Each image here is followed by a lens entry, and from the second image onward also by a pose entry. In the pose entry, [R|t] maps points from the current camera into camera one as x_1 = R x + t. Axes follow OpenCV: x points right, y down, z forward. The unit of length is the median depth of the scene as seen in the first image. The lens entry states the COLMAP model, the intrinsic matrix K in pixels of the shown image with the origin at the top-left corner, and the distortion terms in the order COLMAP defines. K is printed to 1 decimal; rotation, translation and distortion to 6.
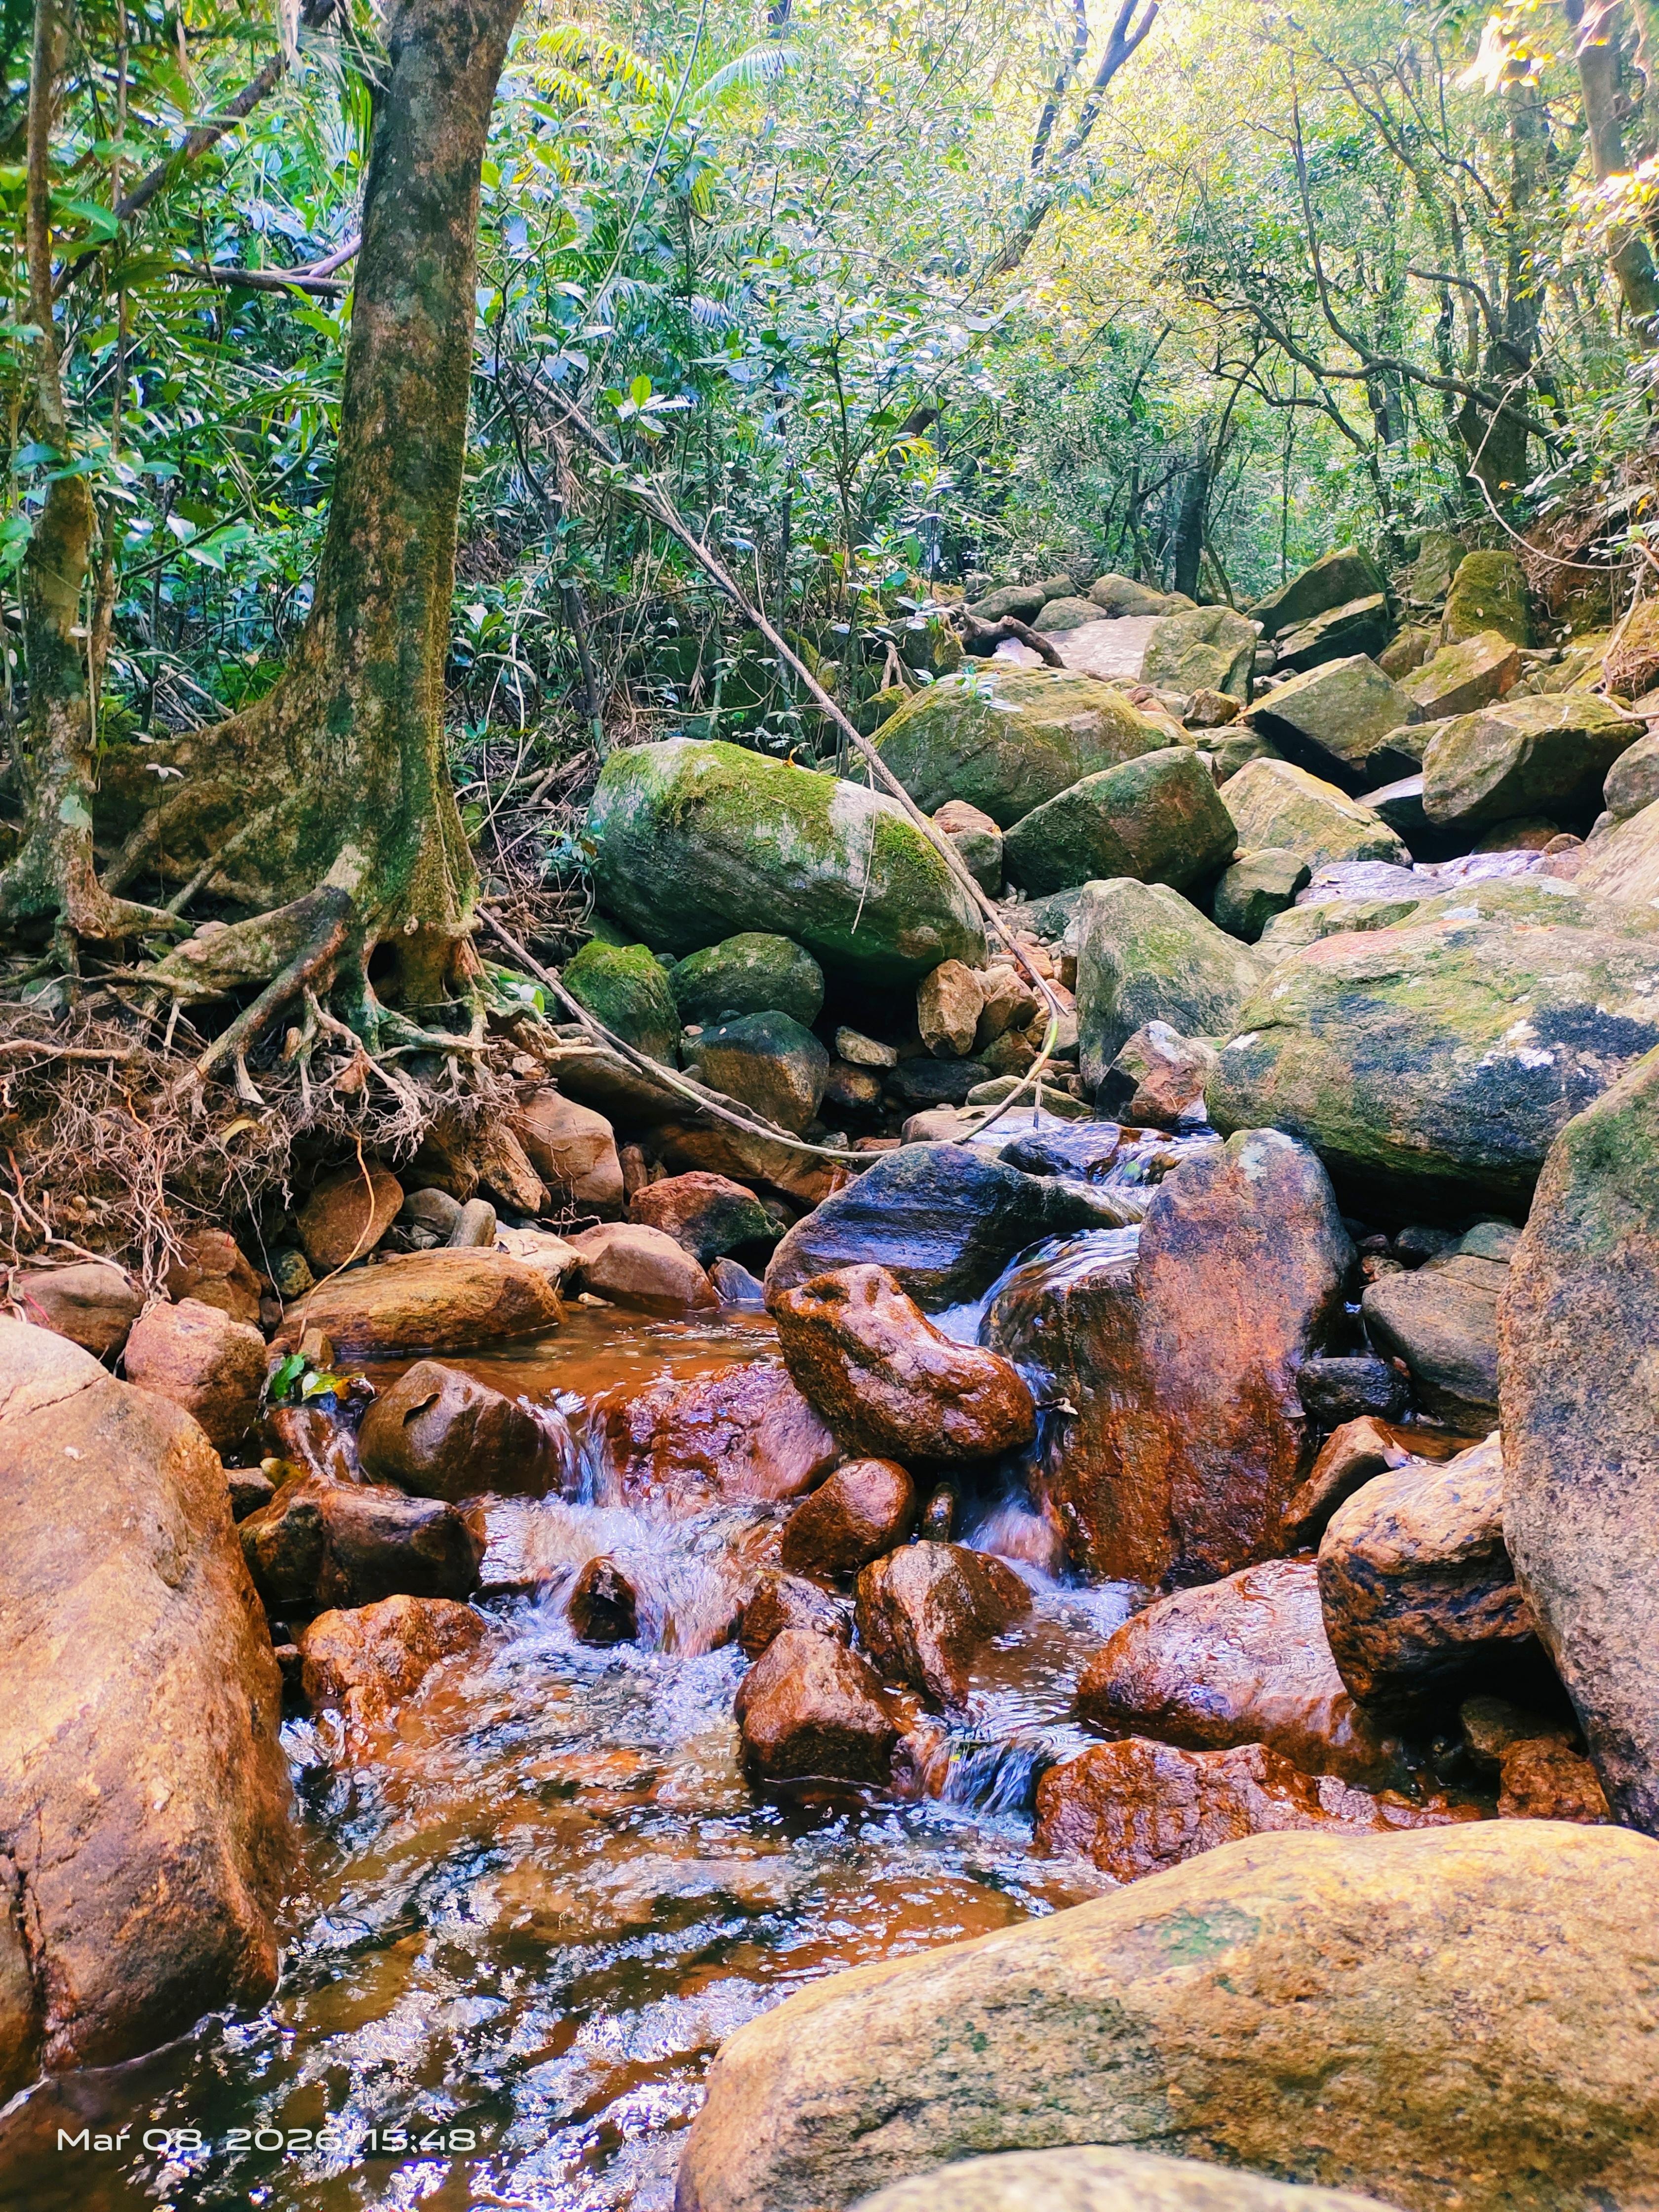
lens RADIAL K [[1616.9, 0, 830.5], [0, 1616.9, 1112.0], [0, 0, 1]] dist [0.046745, -0.044702]
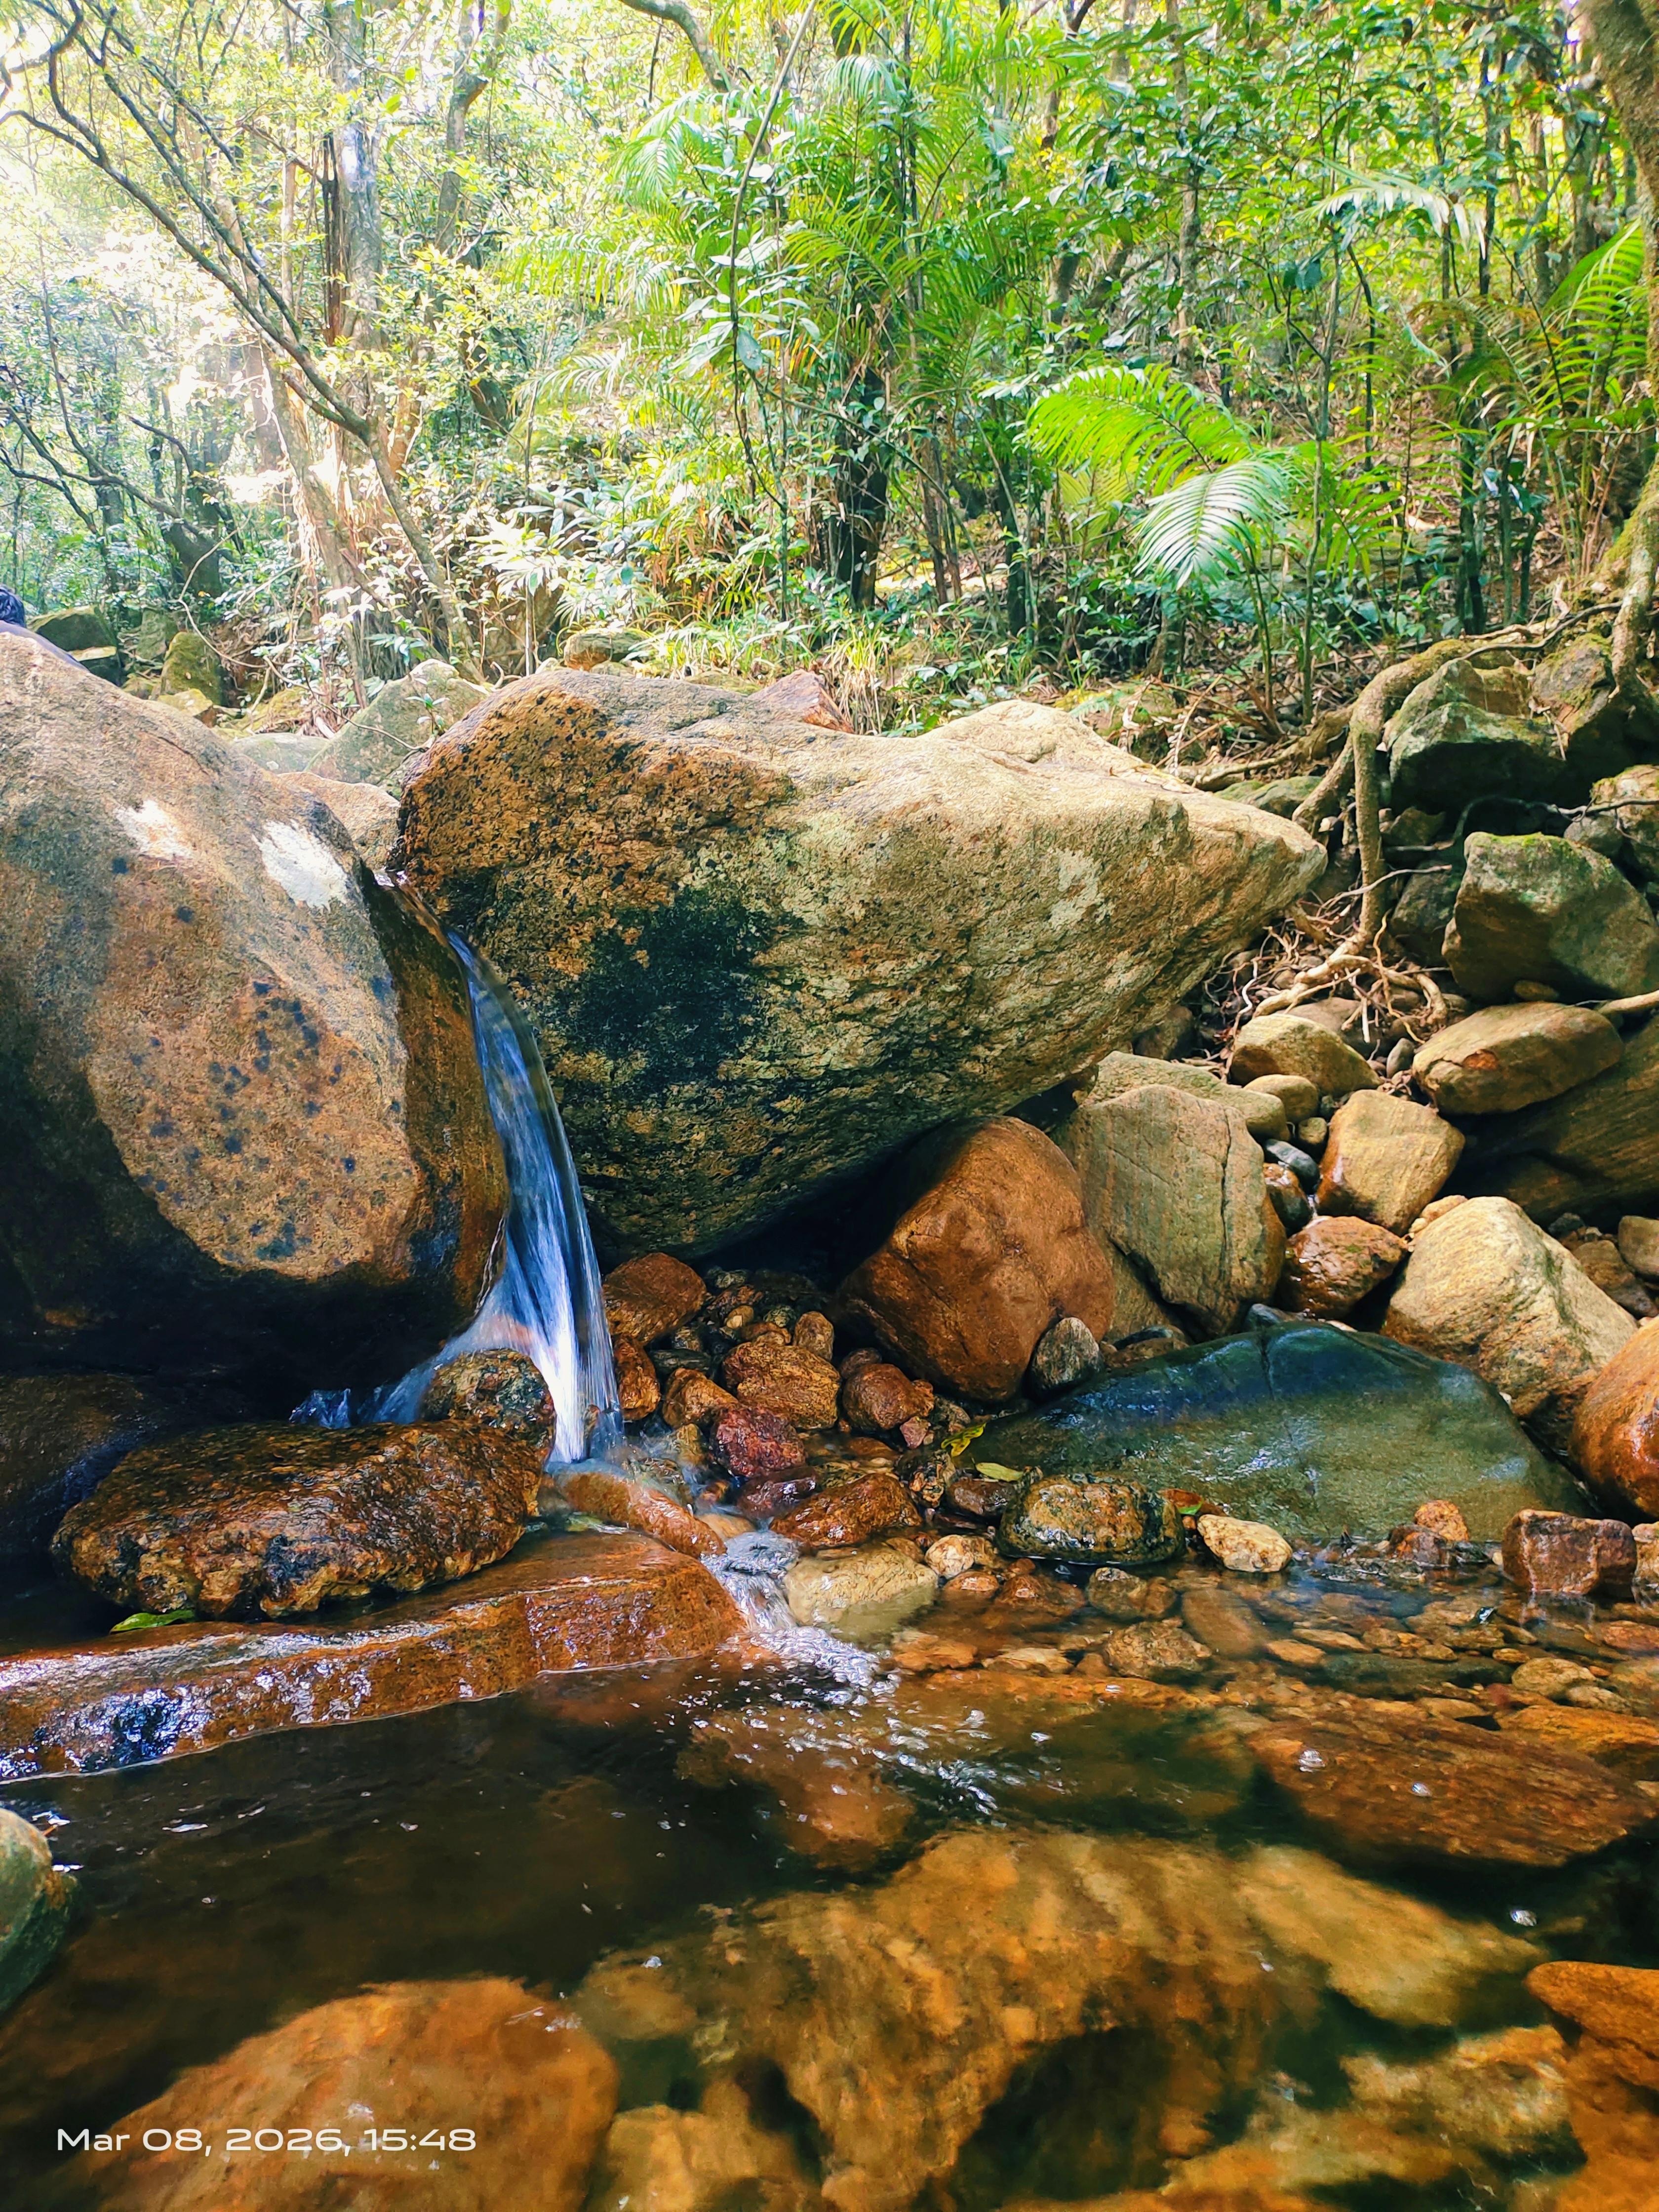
lens RADIAL K [[1616.9, 0, 836.1], [0, 1616.9, 1110.2], [0, 0, 1]] dist [0.046745, -0.044702]
pose [[0.732518, -0.000209, 0.680748, -0.141065], [0.026381, 0.999257, -0.028081, 0.115255], [-0.680237, 0.038529, 0.731979, -0.371785]]
